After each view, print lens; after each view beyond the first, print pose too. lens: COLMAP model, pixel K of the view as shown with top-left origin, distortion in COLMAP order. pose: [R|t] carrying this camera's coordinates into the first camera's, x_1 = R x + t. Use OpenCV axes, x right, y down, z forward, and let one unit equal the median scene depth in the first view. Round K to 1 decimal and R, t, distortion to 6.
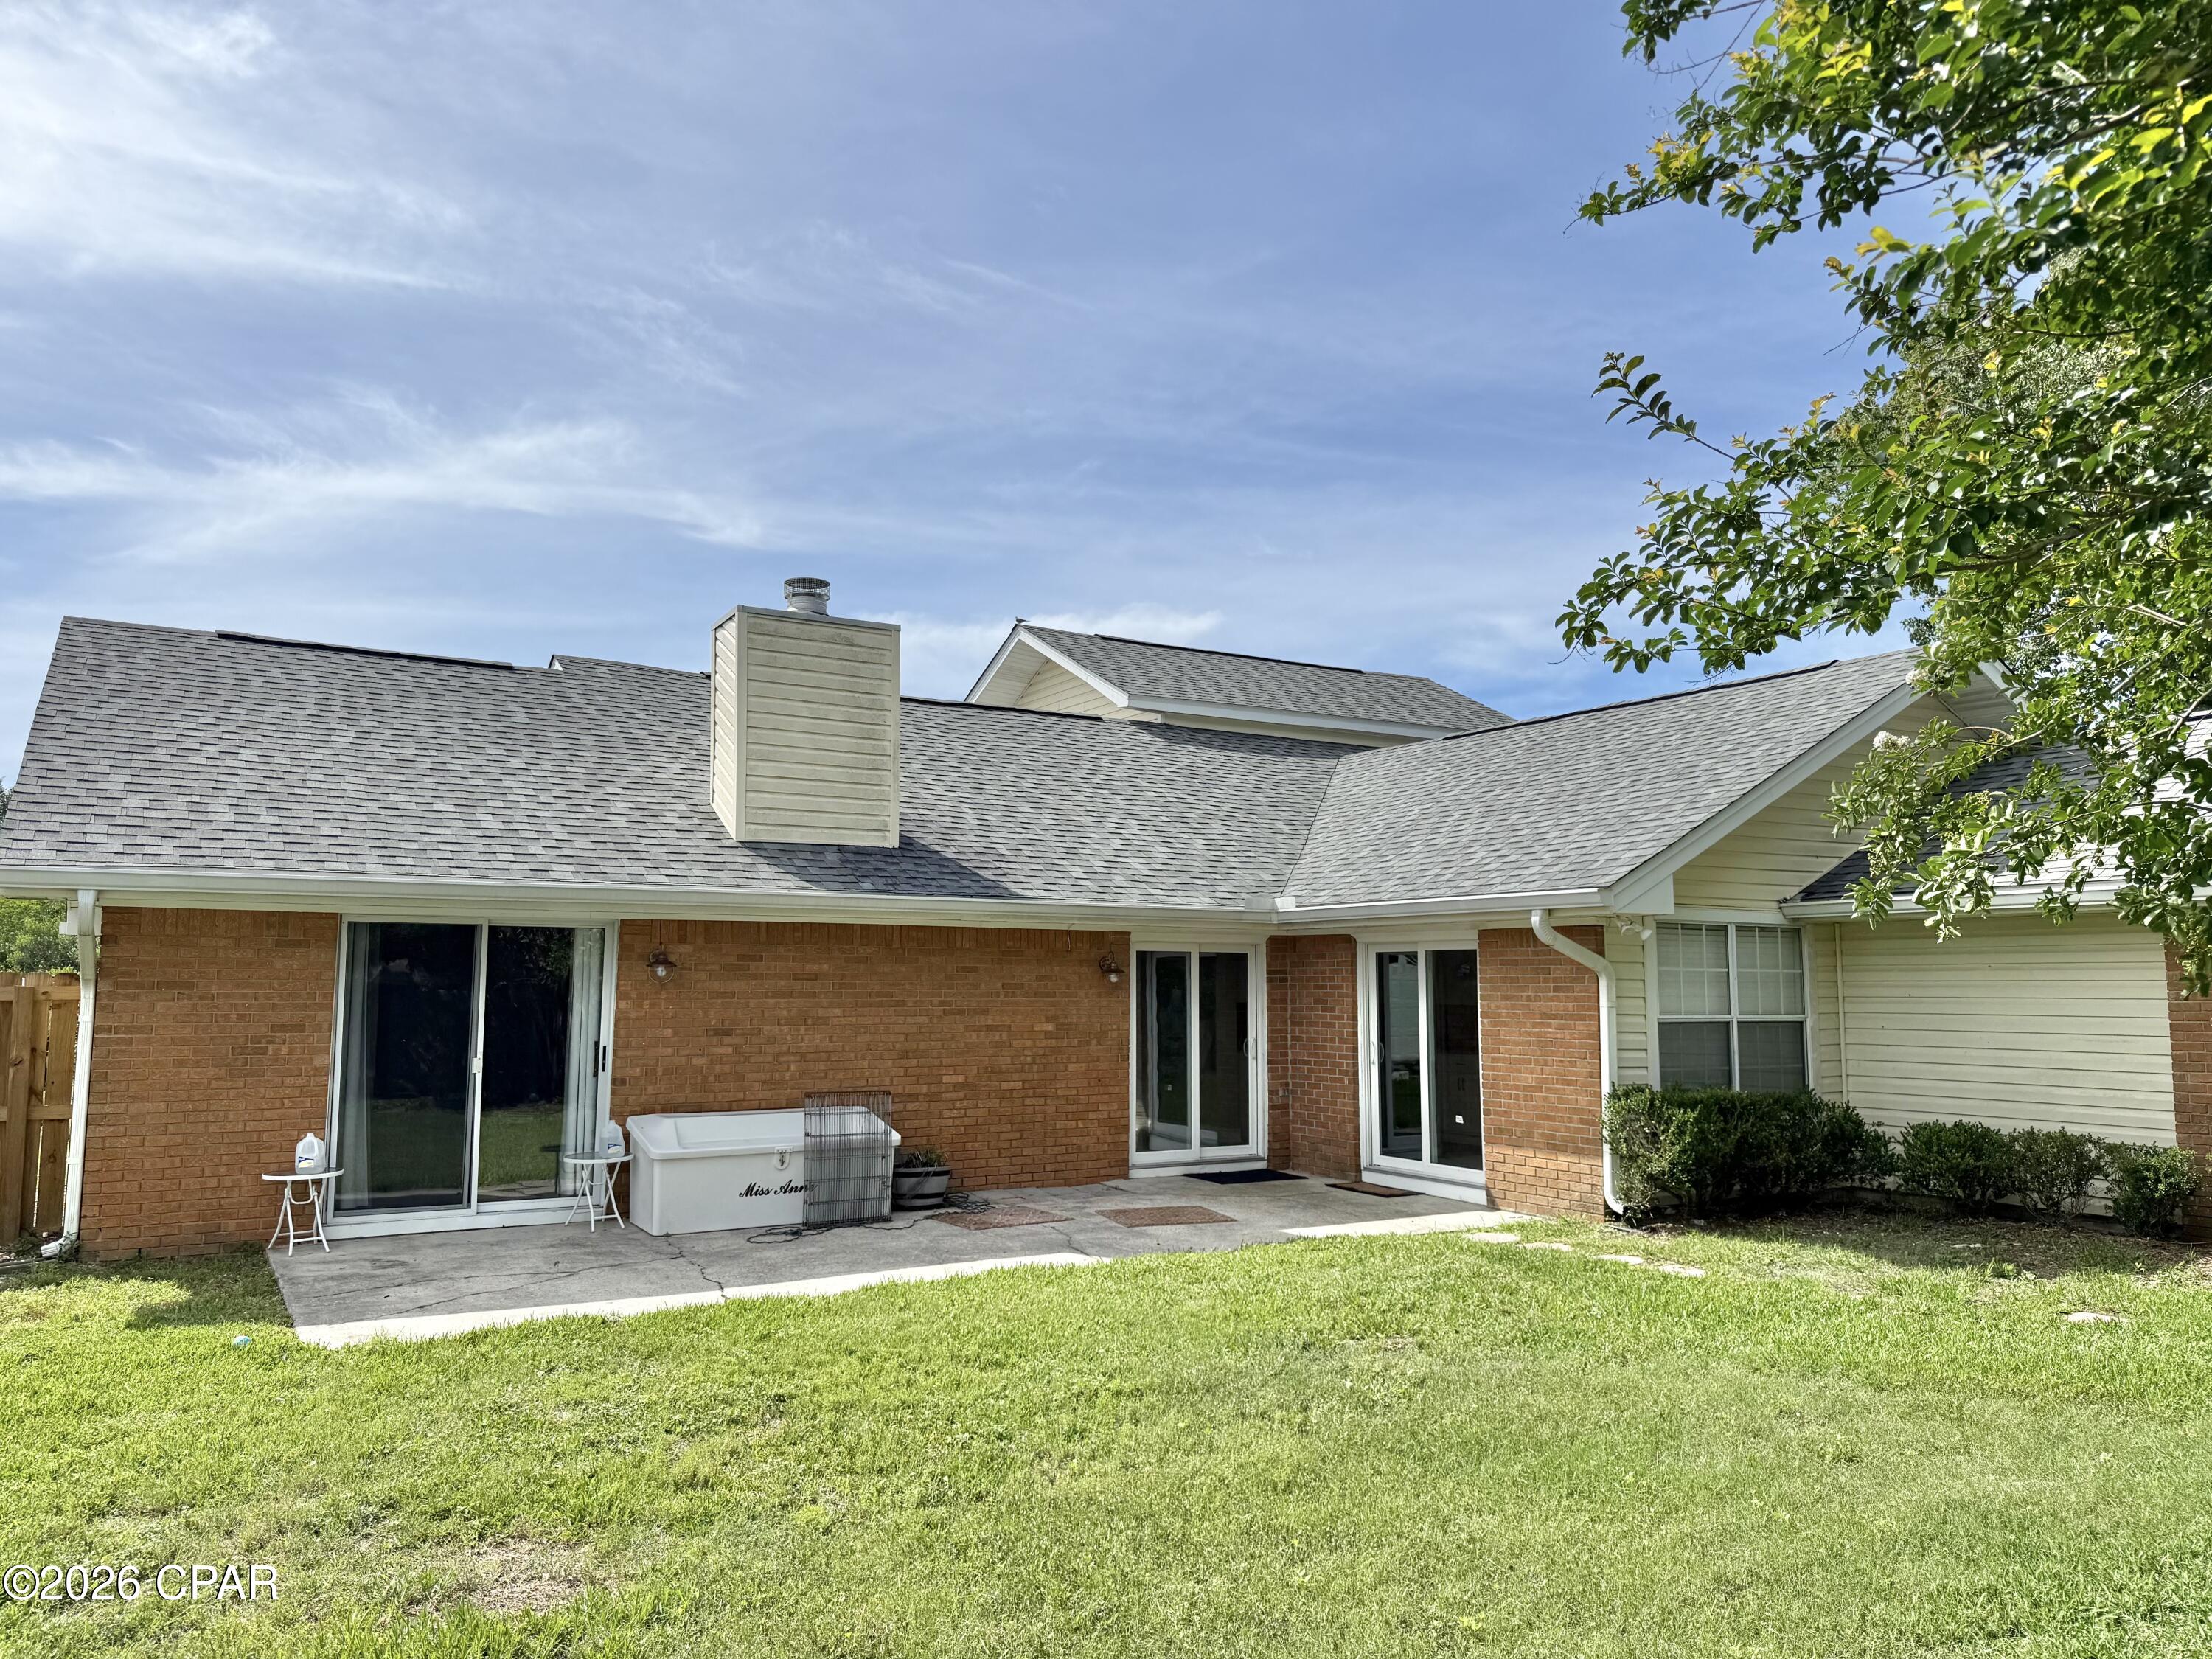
lens RADIAL K [[1561.8, 0, 1107.3], [0, 1561.8, 835.8], [0, 0, 1]] dist [0.132483, -0.202074]
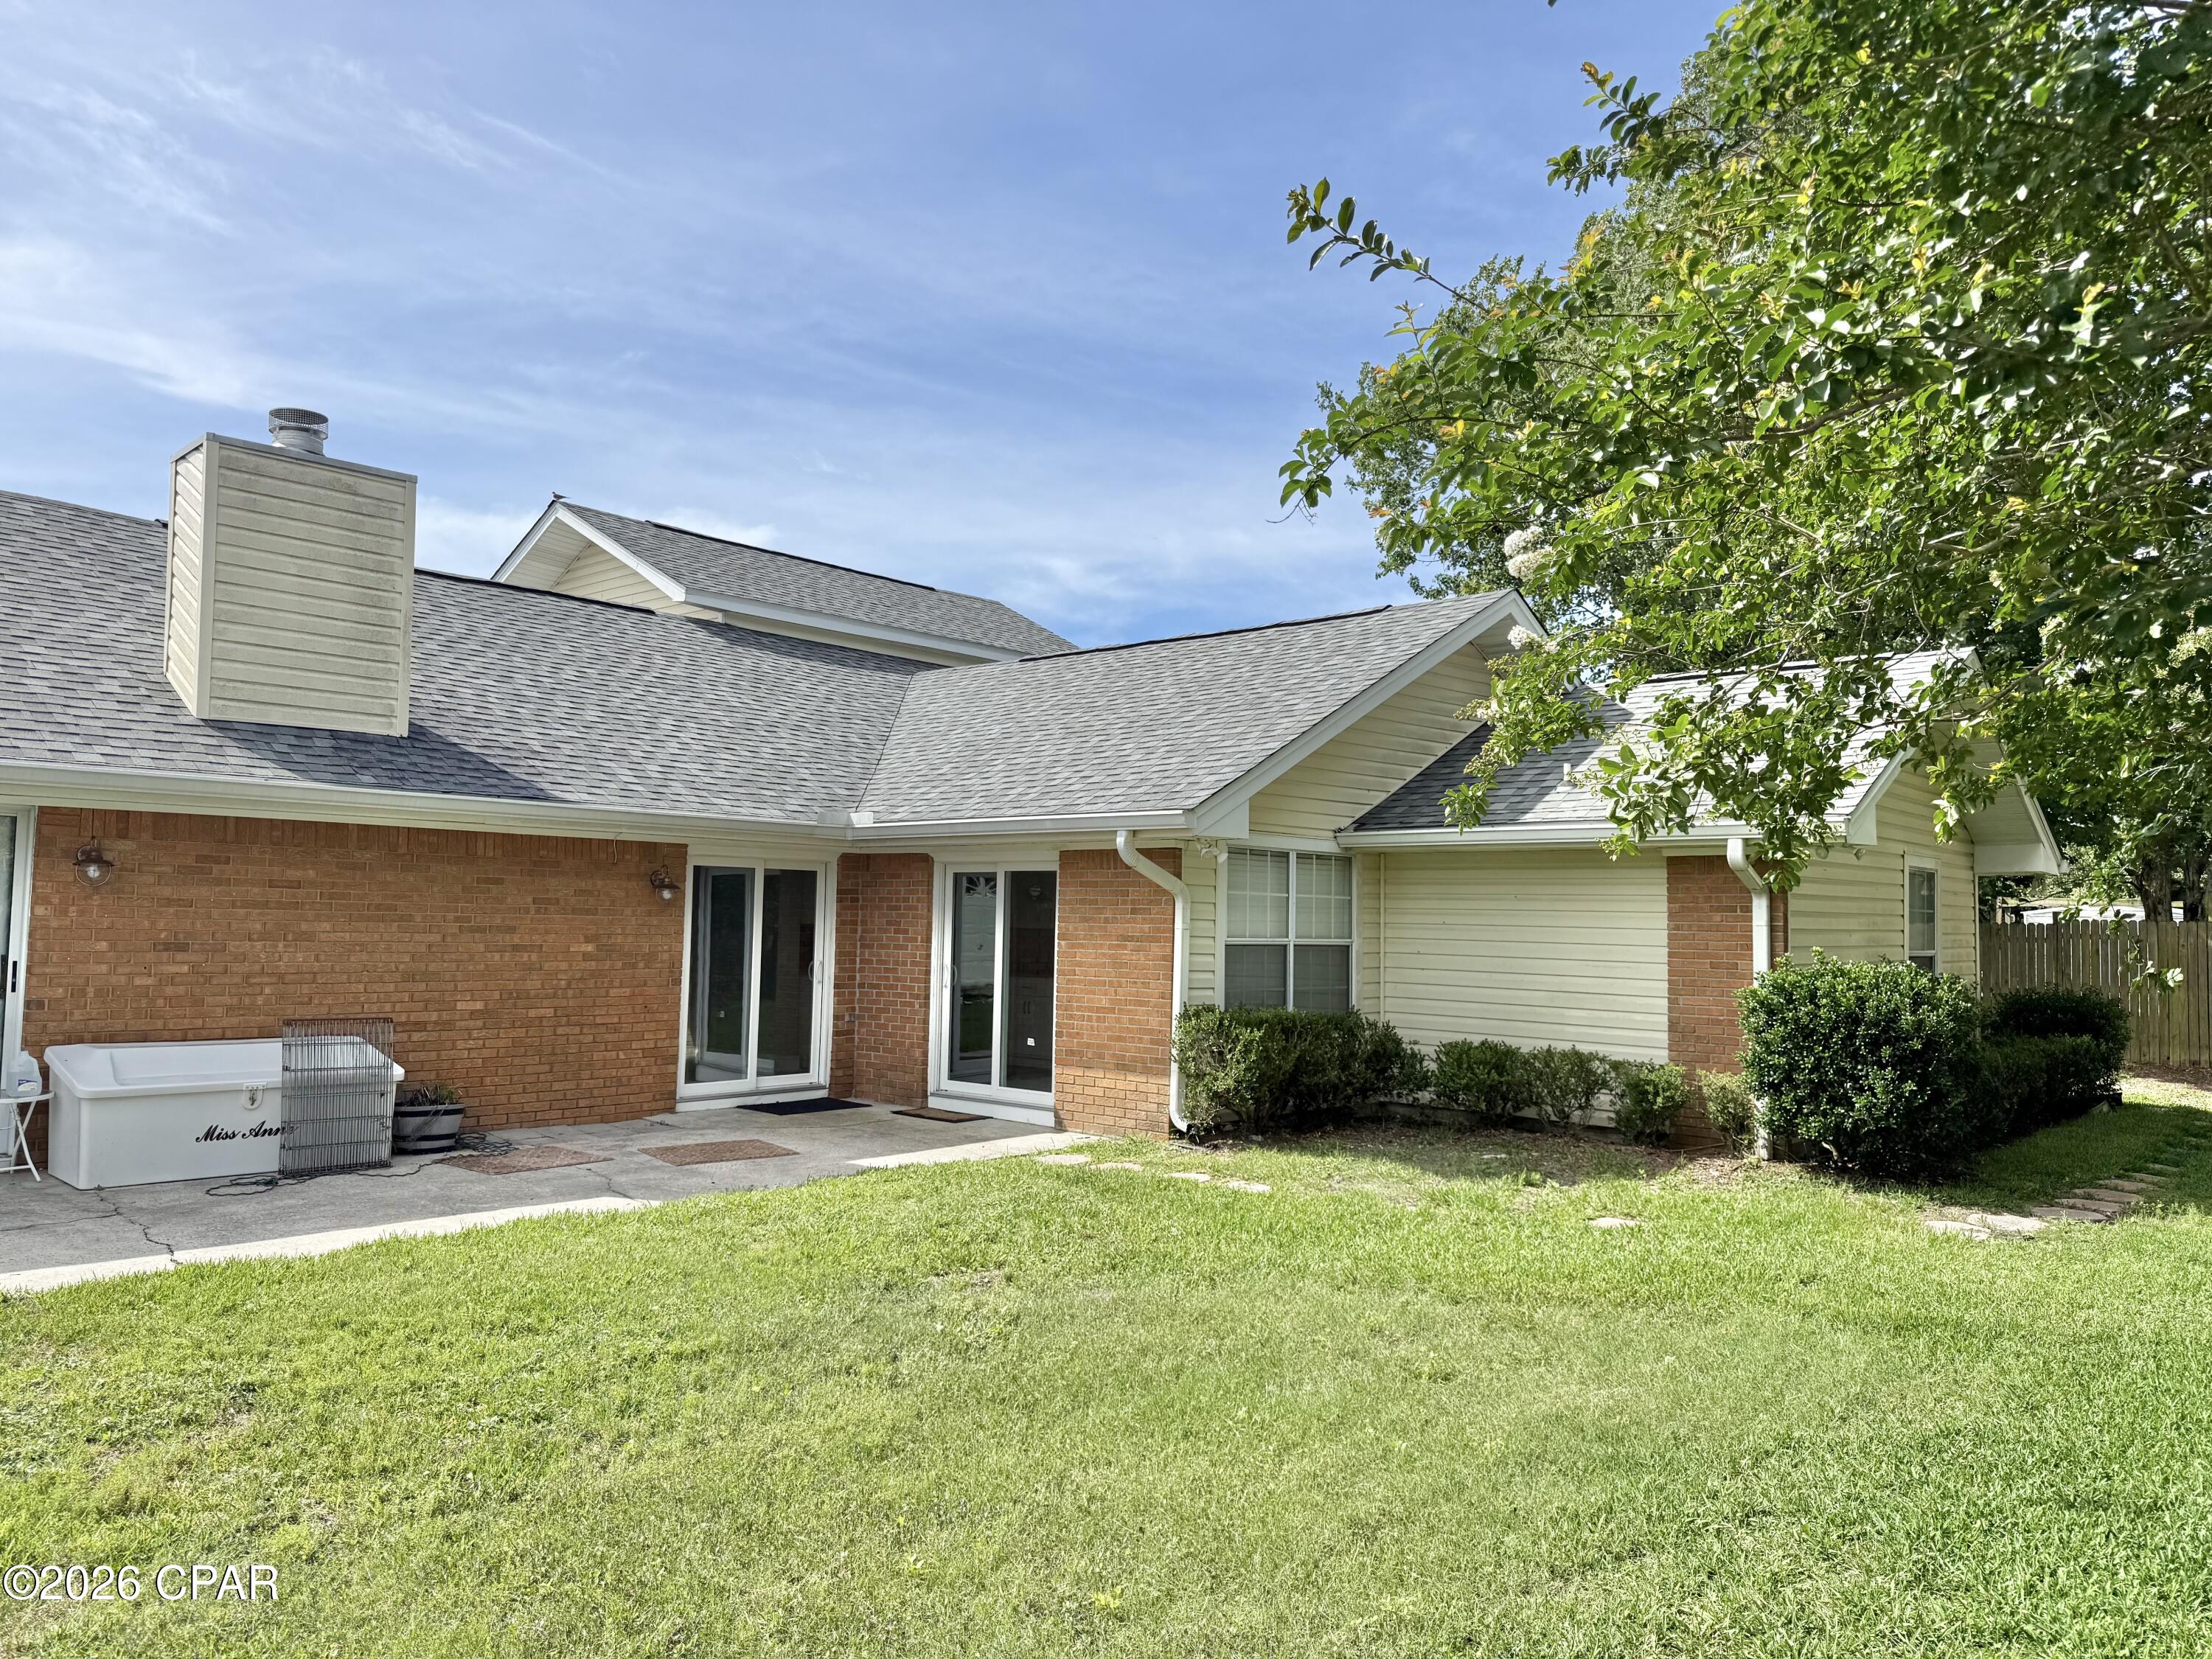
lens RADIAL K [[1561.8, 0, 1107.3], [0, 1561.8, 835.8], [0, 0, 1]] dist [0.132483, -0.202074]
pose [[0.958236, 0.031524, 0.284236, -0.015465], [-0.044629, 0.998213, 0.039747, 0.011656], [-0.282475, -0.050772, 0.957930, 0.064593]]
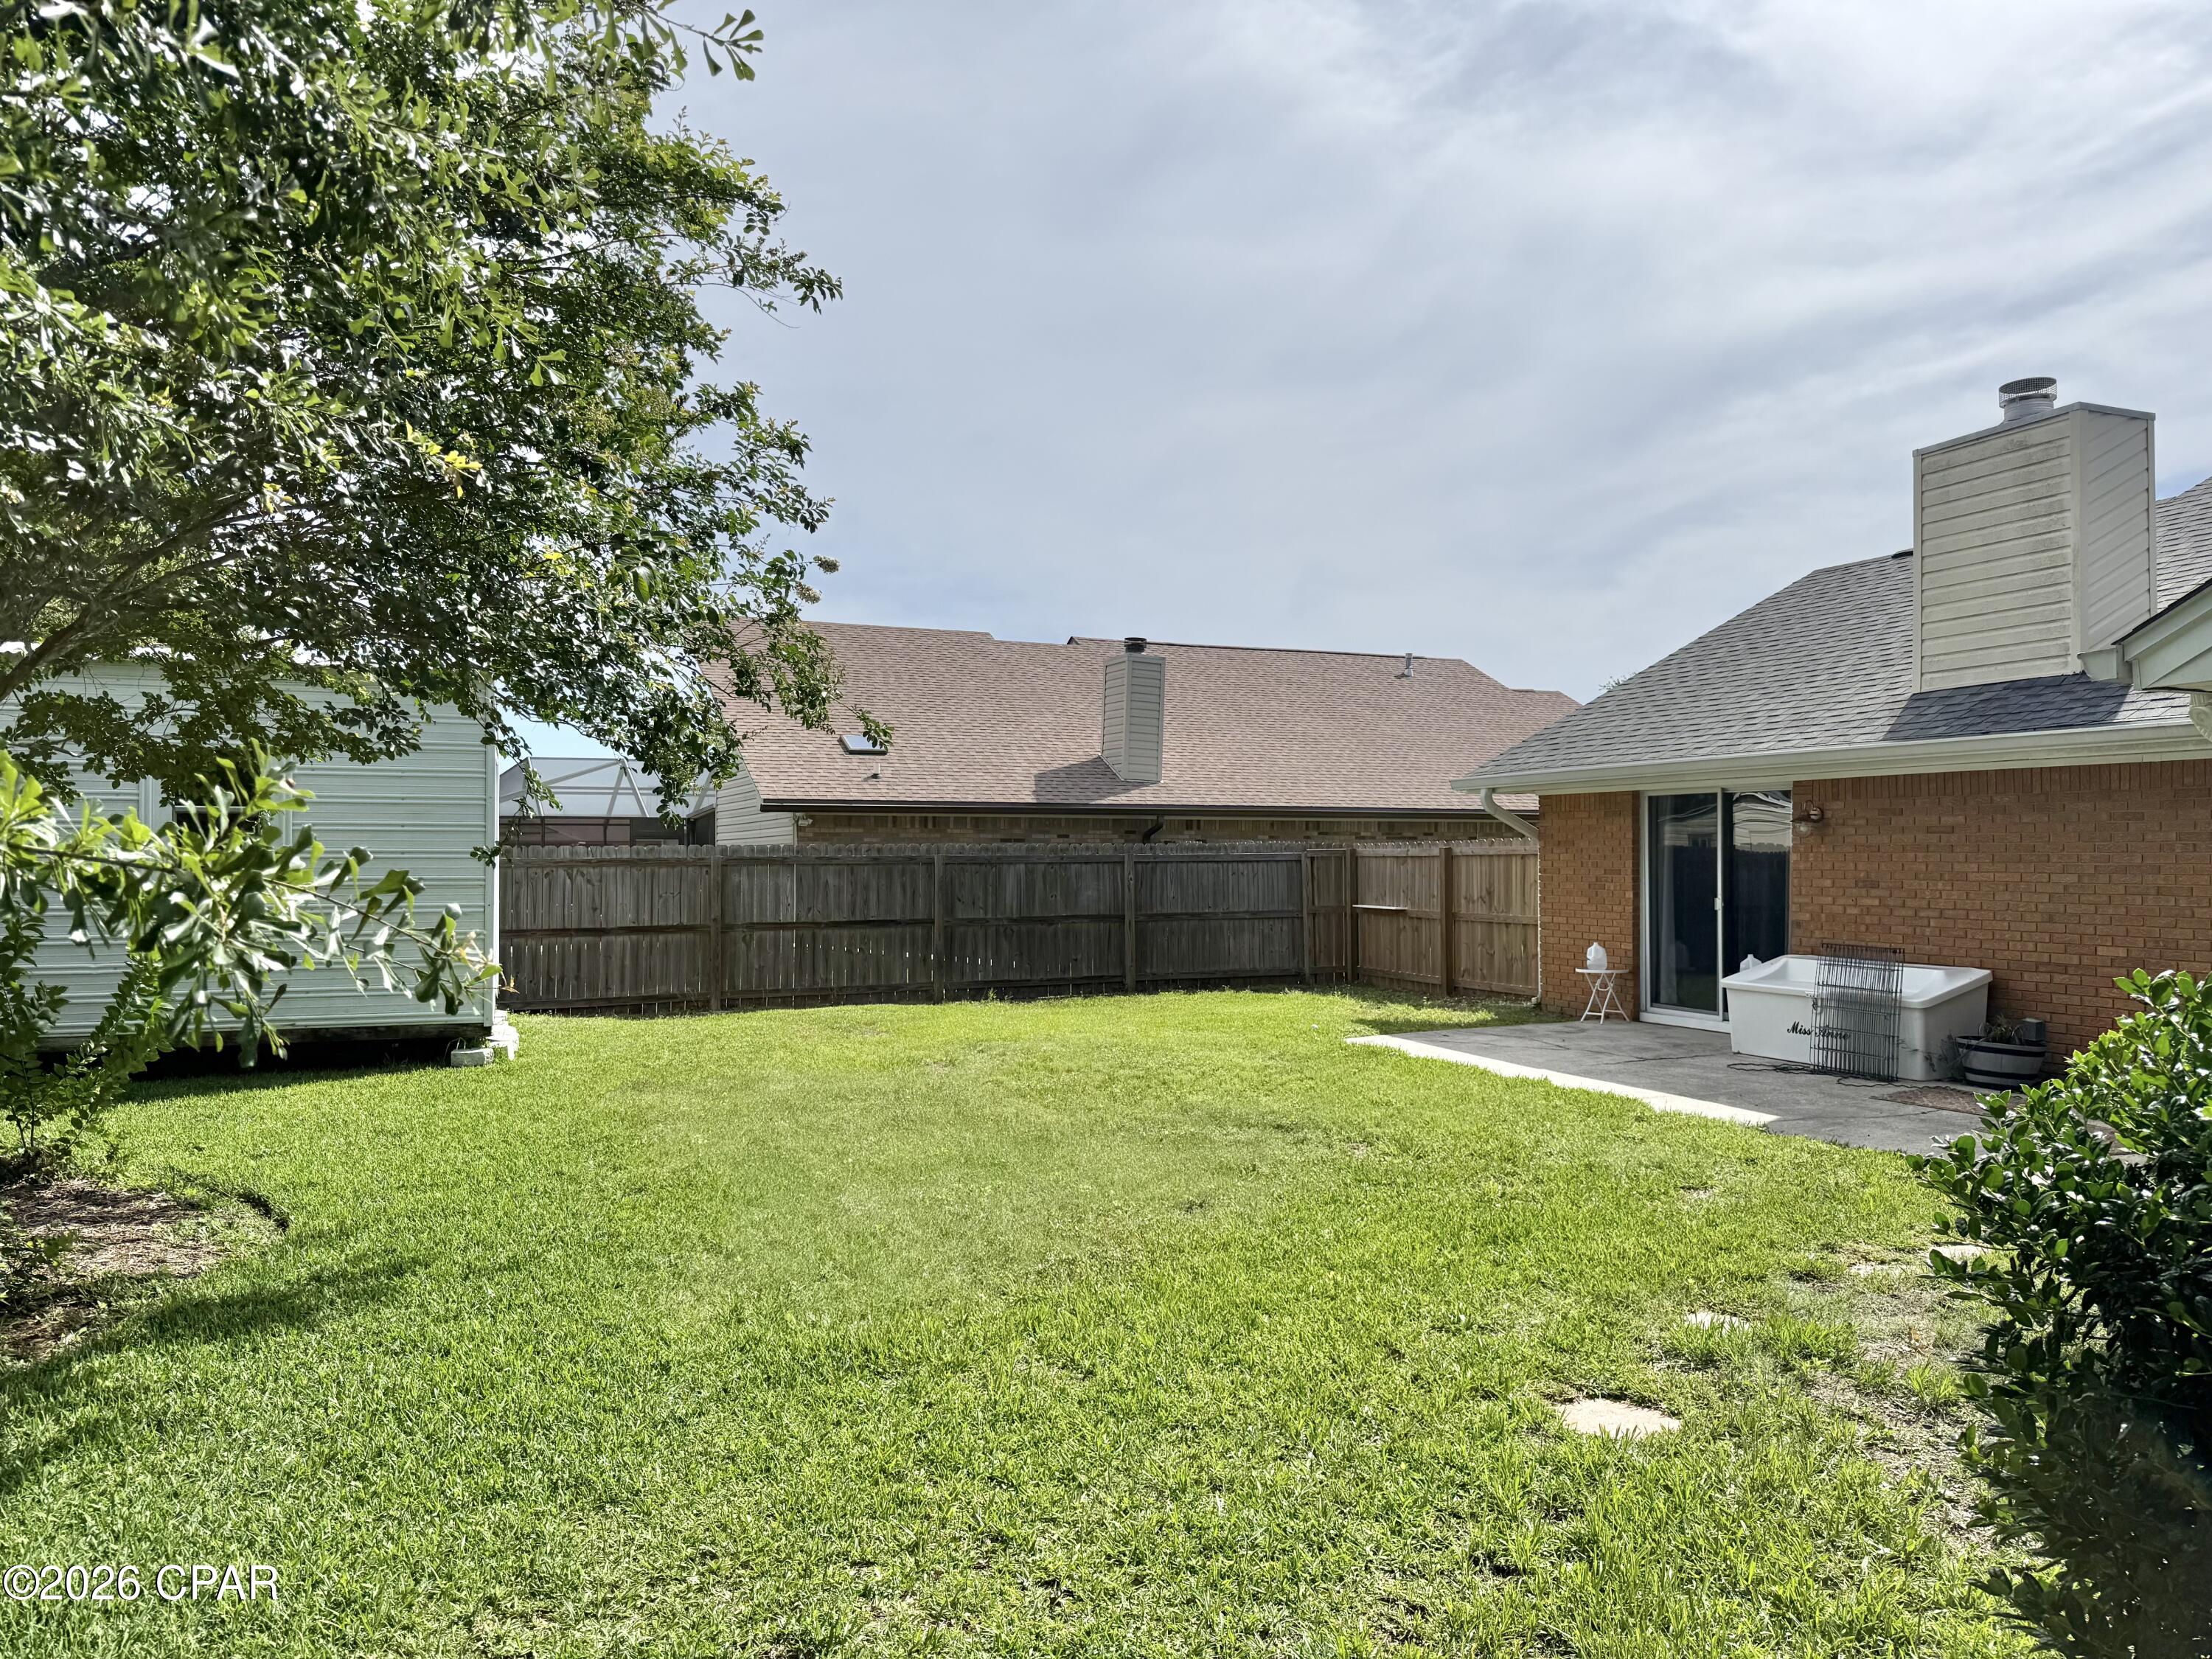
lens RADIAL K [[1561.8, 0, 1107.3], [0, 1561.8, 835.8], [0, 0, 1]] dist [0.132483, -0.202074]
pose [[-0.155508, -0.014935, -0.987722, 0.939108], [0.096331, 0.994891, -0.030210, 0.083326], [0.983127, -0.099846, -0.153274, 0.734005]]
